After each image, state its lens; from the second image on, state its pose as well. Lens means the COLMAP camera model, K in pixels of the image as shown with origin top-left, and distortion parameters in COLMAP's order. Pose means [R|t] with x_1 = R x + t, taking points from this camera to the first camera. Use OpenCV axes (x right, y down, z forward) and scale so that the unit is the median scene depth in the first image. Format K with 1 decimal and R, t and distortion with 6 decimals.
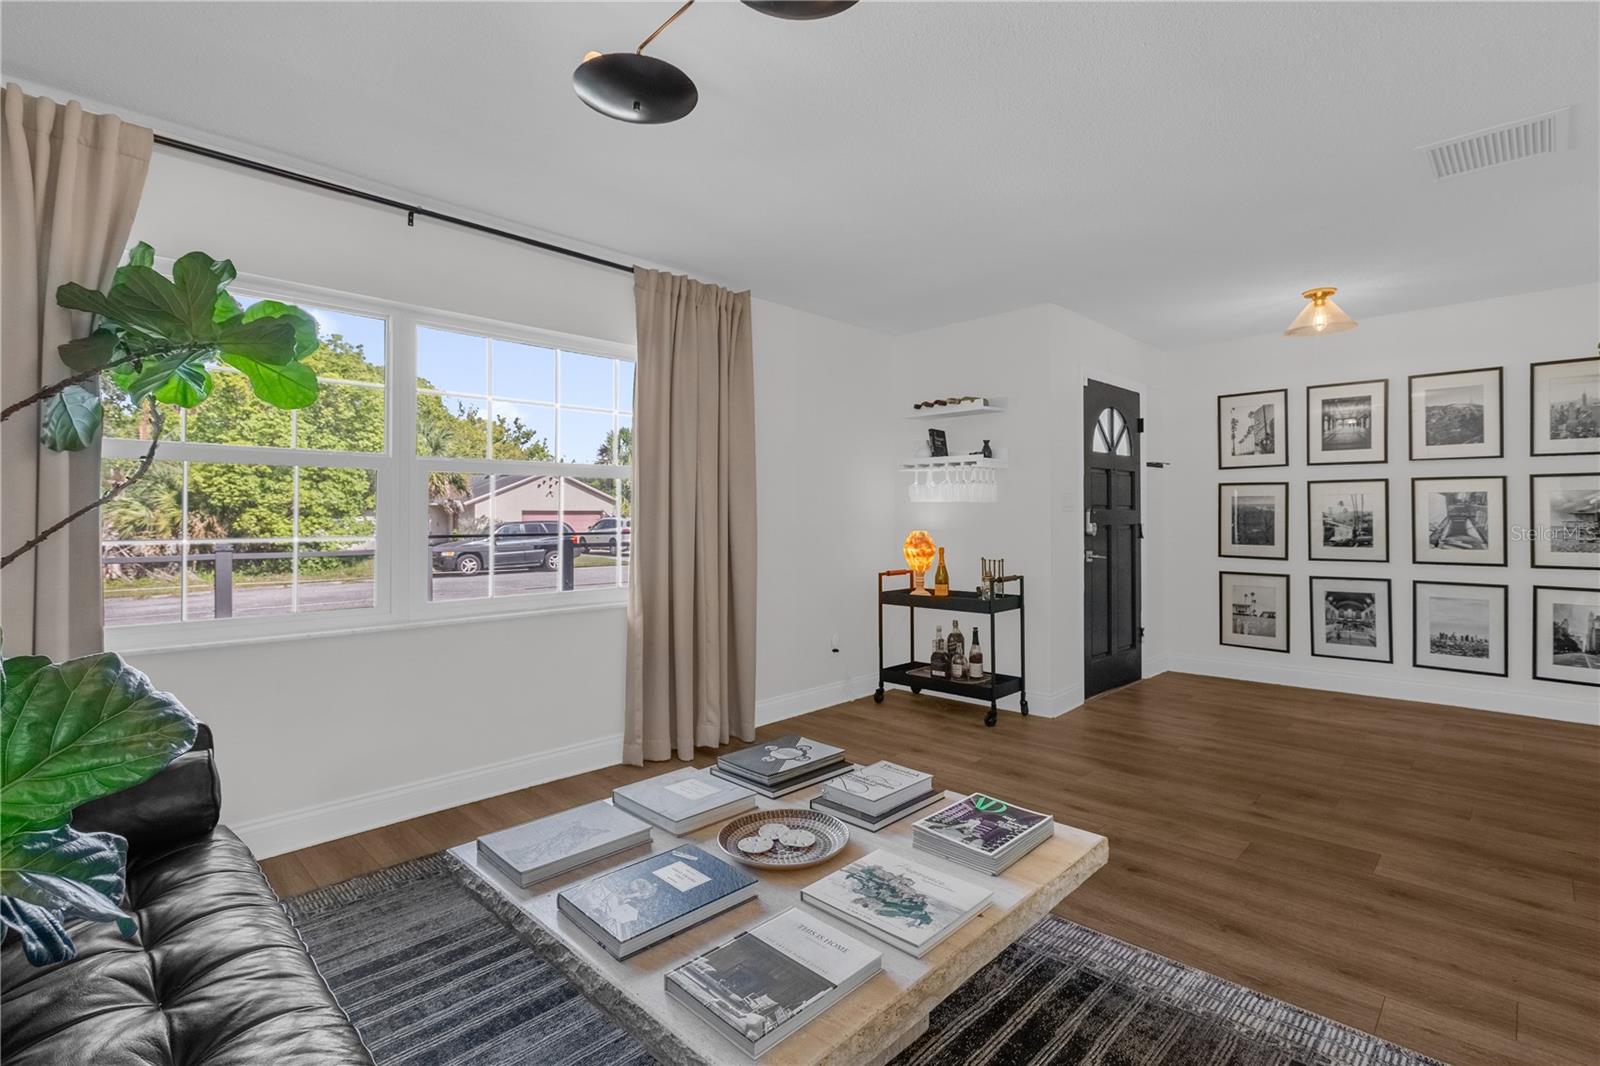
lens RADIAL K [[743.1, 0, 807.4], [0, 743.1, 507.6], [0, 0, 1]] dist [-0.001491, -0.000089]
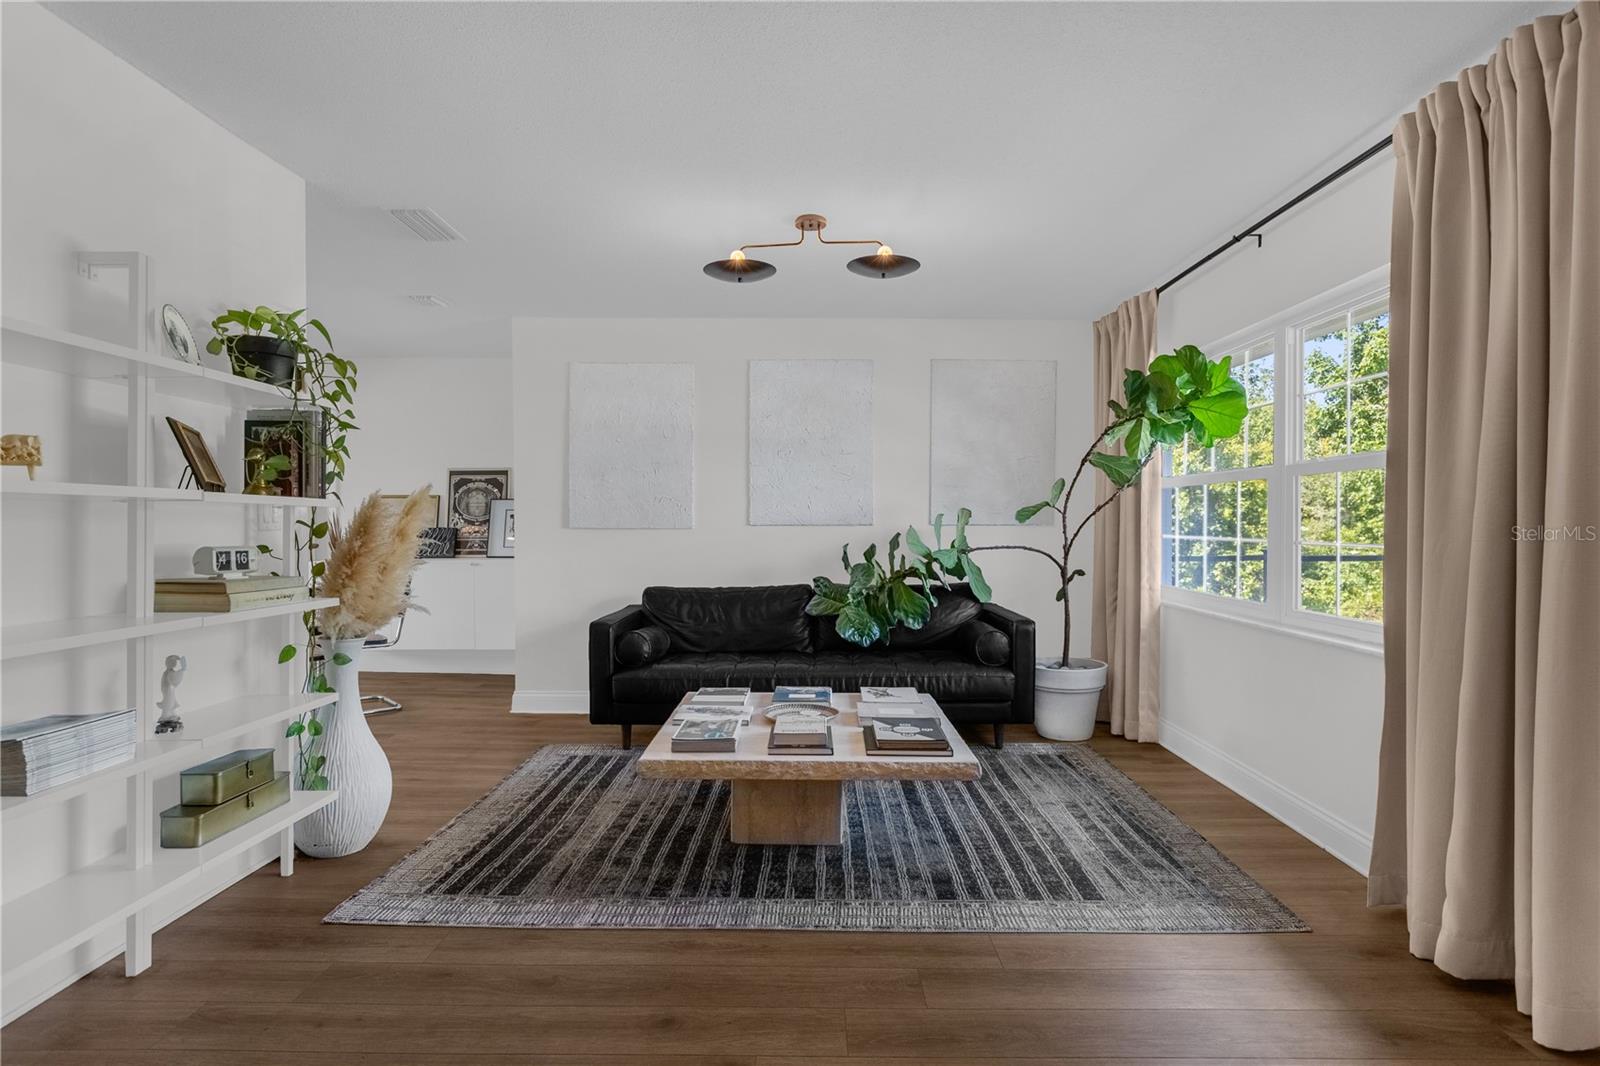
lens RADIAL K [[821.1, 0, 812.0], [0, 821.1, 528.4], [0, 0, 1]] dist [-0.002953, 0.000435]
pose [[-0.712336, 0.008069, -0.701792, 0.491821], [0.011398, 0.999935, -0.000072, 0.009484], [0.701746, -0.008050, -0.712382, 0.920043]]
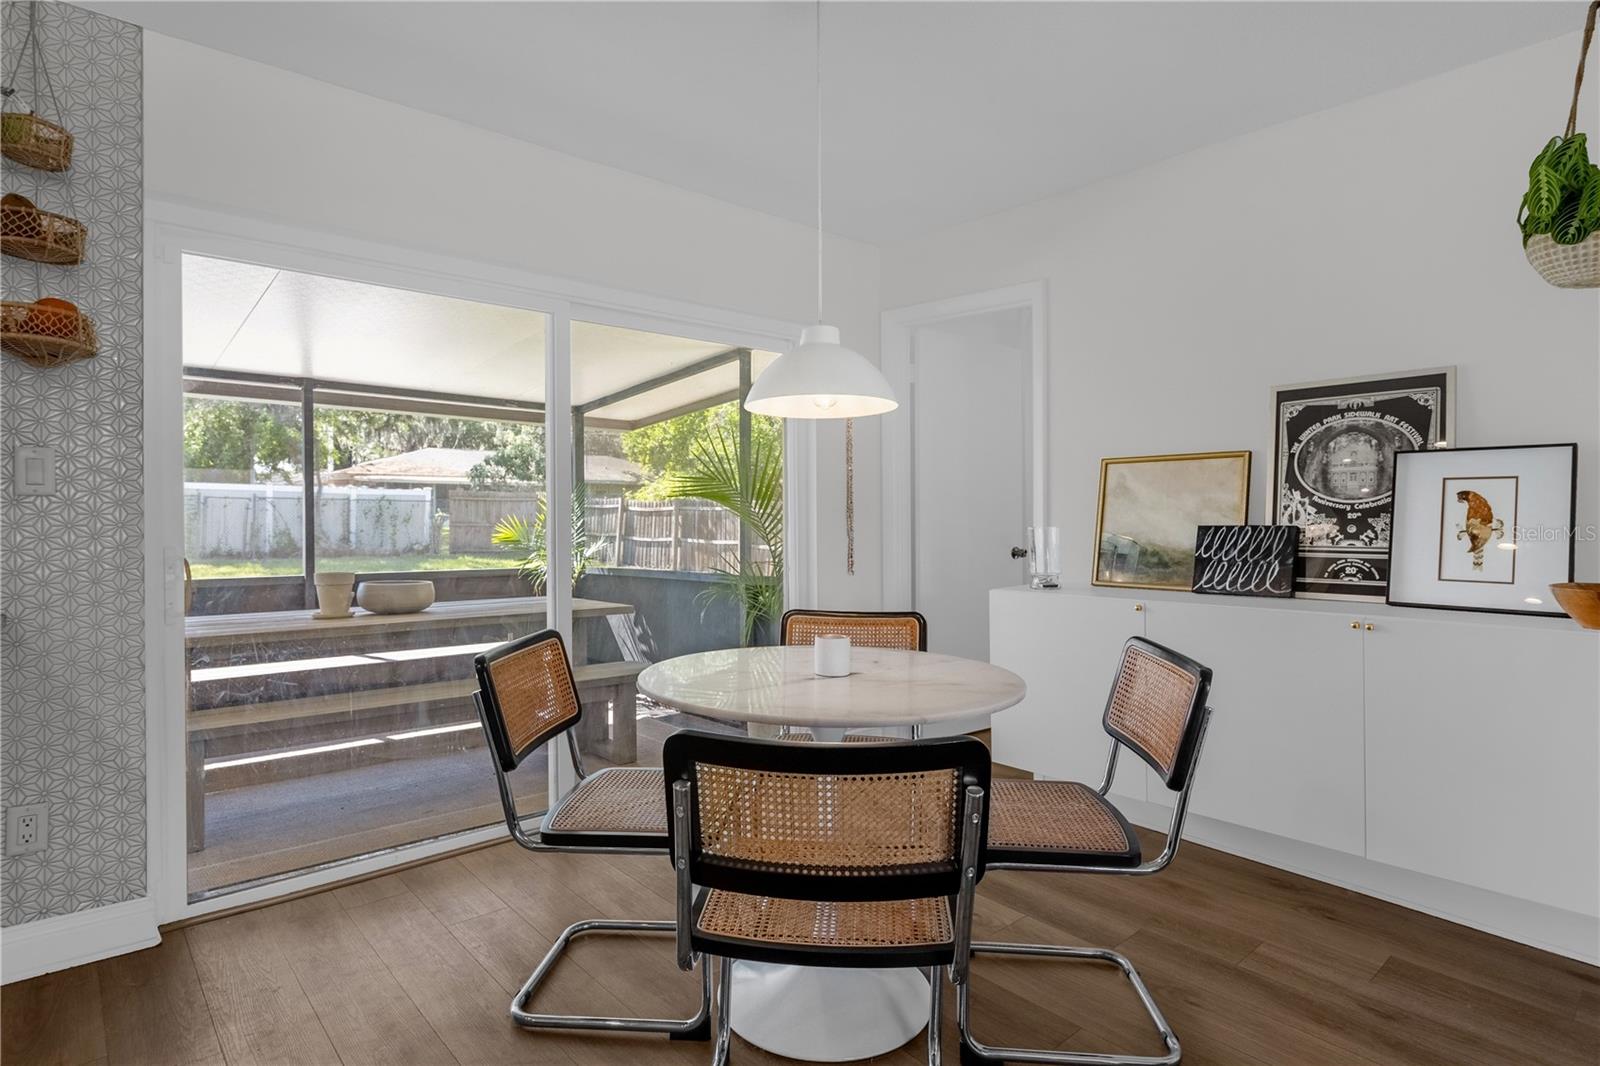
lens RADIAL K [[821.1, 0, 813.9], [0, 821.1, 521.6], [0, 0, 1]] dist [-0.002953, 0.000435]
pose [[-0.998711, 0.001847, 0.050724, 0.251596], [0.001573, 0.999984, -0.005442, 0.001170], [-0.050733, -0.005355, -0.998698, 0.089875]]
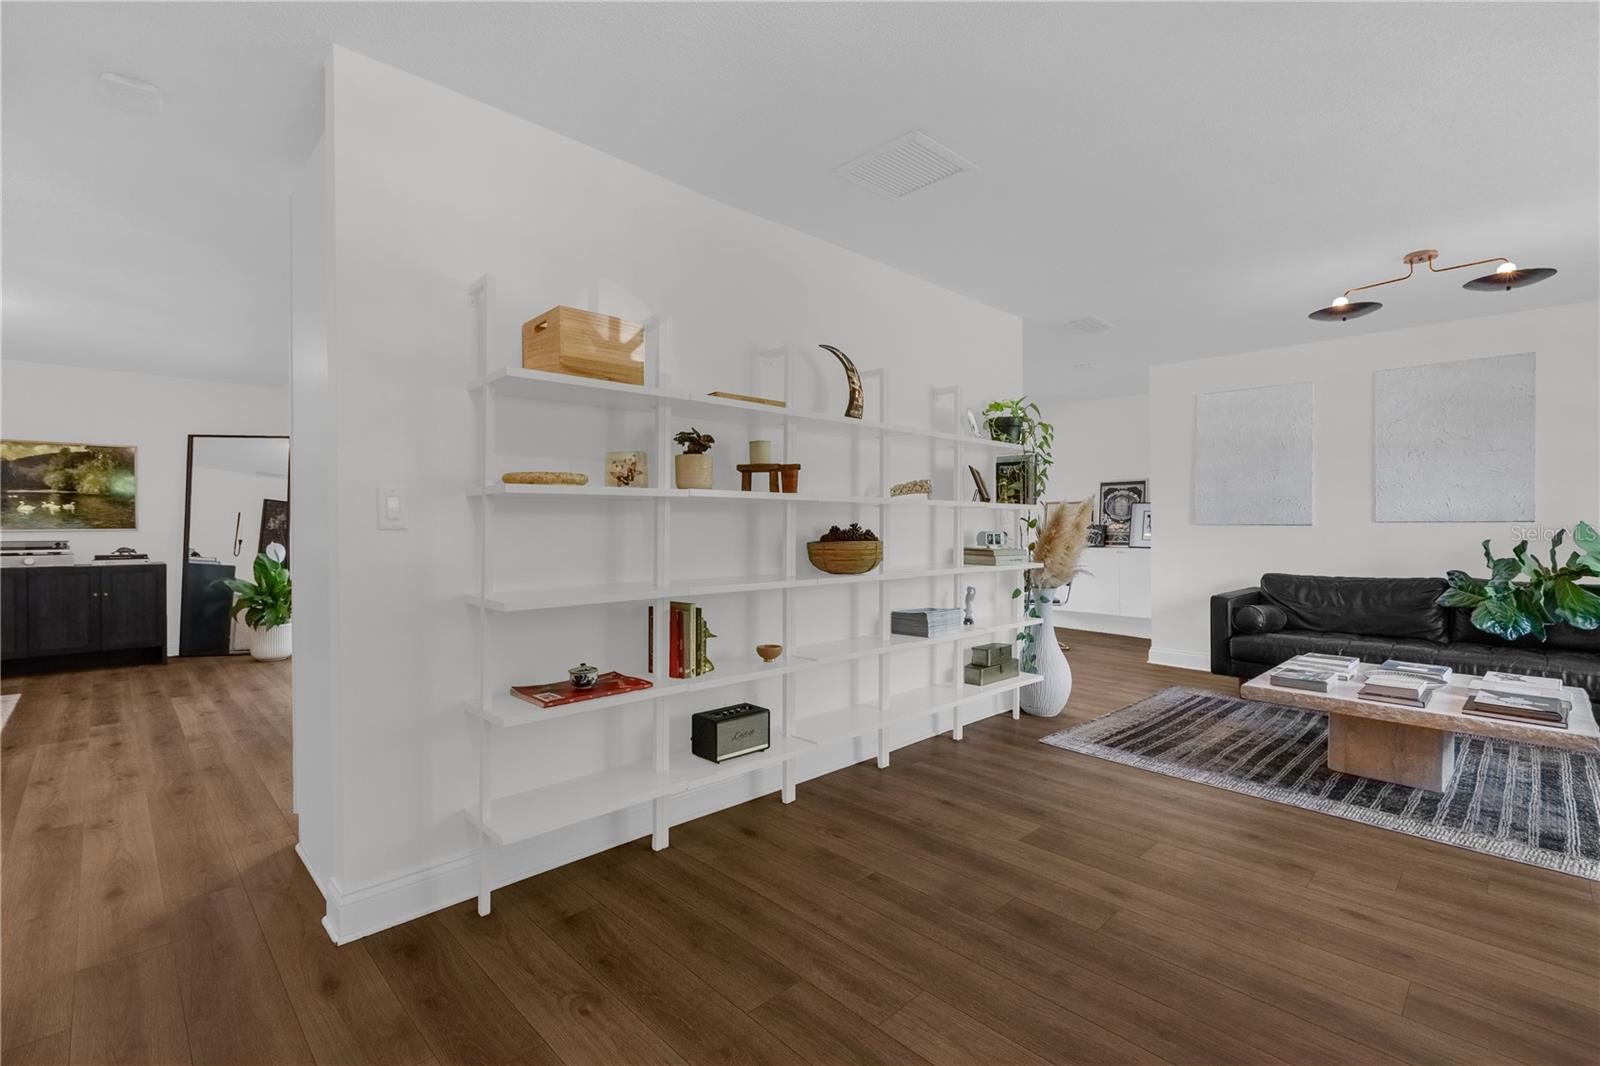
lens RADIAL K [[714.2, 0, 807.0], [0, 714.2, 523.5], [0, 0, 1]] dist [0.001337, -0.001176]
pose [[-0.999829, 0.004283, 0.017965, 0.600792], [0.004040, 0.999900, -0.013569, 0.018006], [-0.018021, -0.013494, -0.999747, 1.155760]]
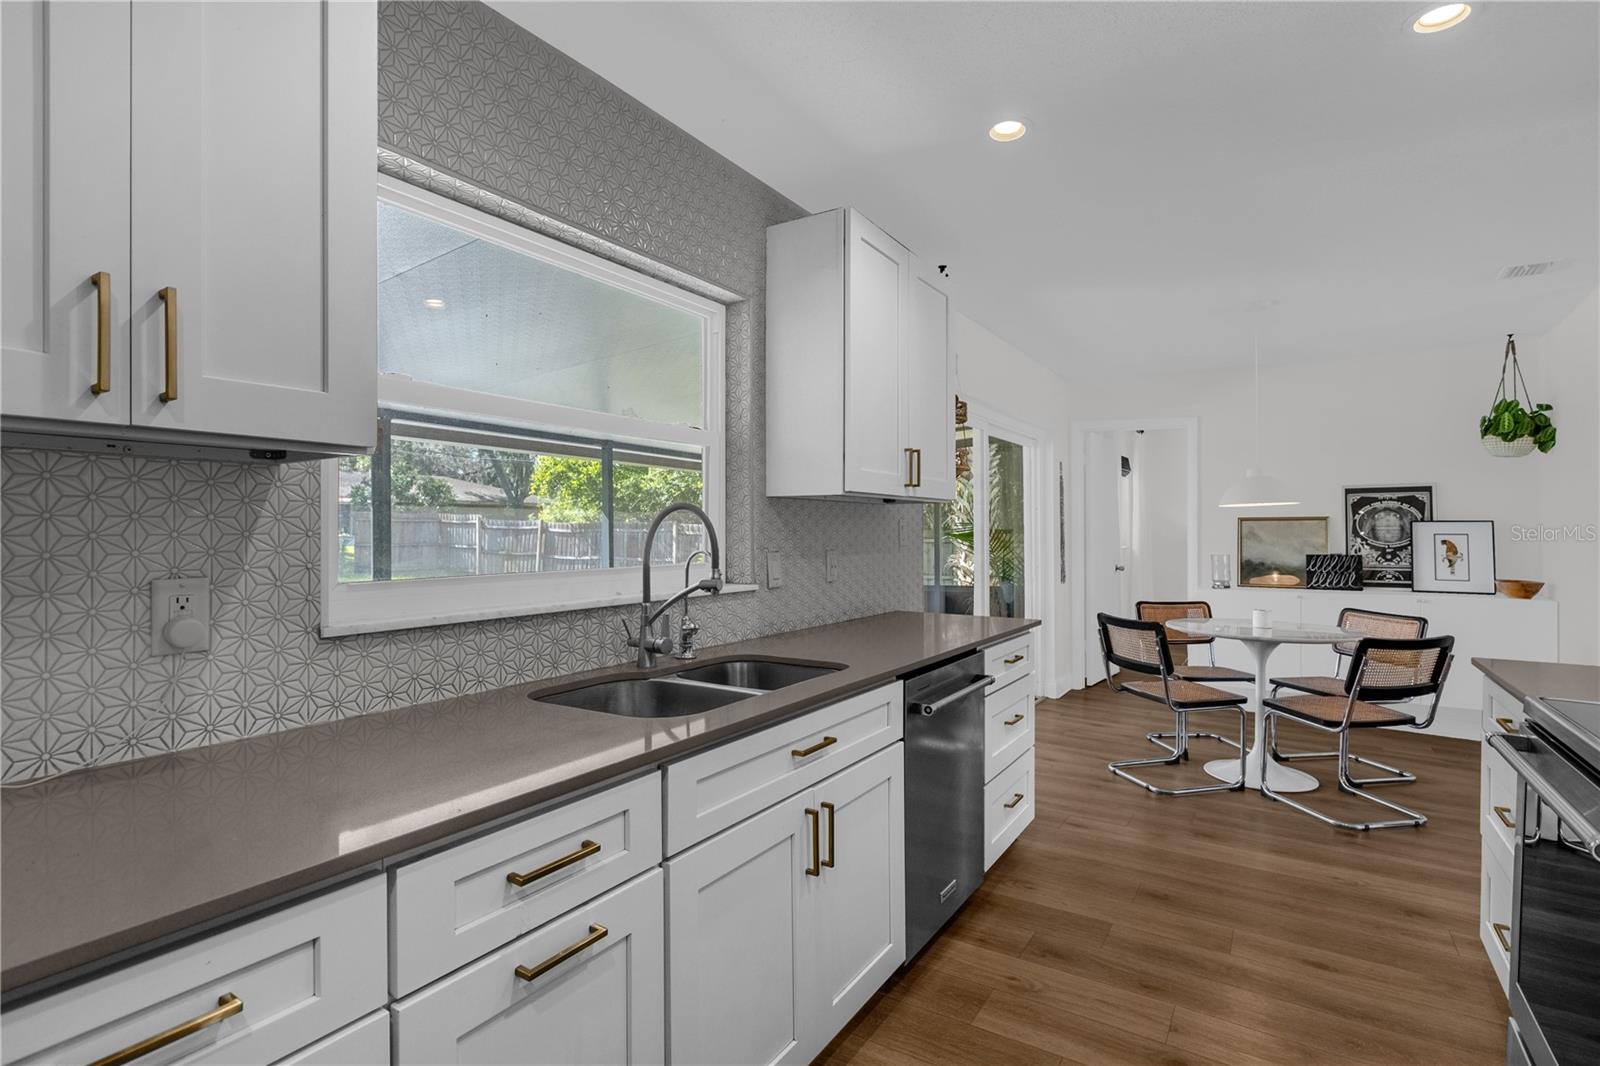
lens RADIAL K [[769.8, 0, 805.6], [0, 769.8, 529.9], [0, 0, 1]] dist [-0.001248, 0.002459]
pose [[-0.975496, 0.003556, -0.219987, 0.981060], [0.006356, 0.999908, -0.012022, -0.027016], [0.219924, -0.013125, -0.975429, 0.412864]]
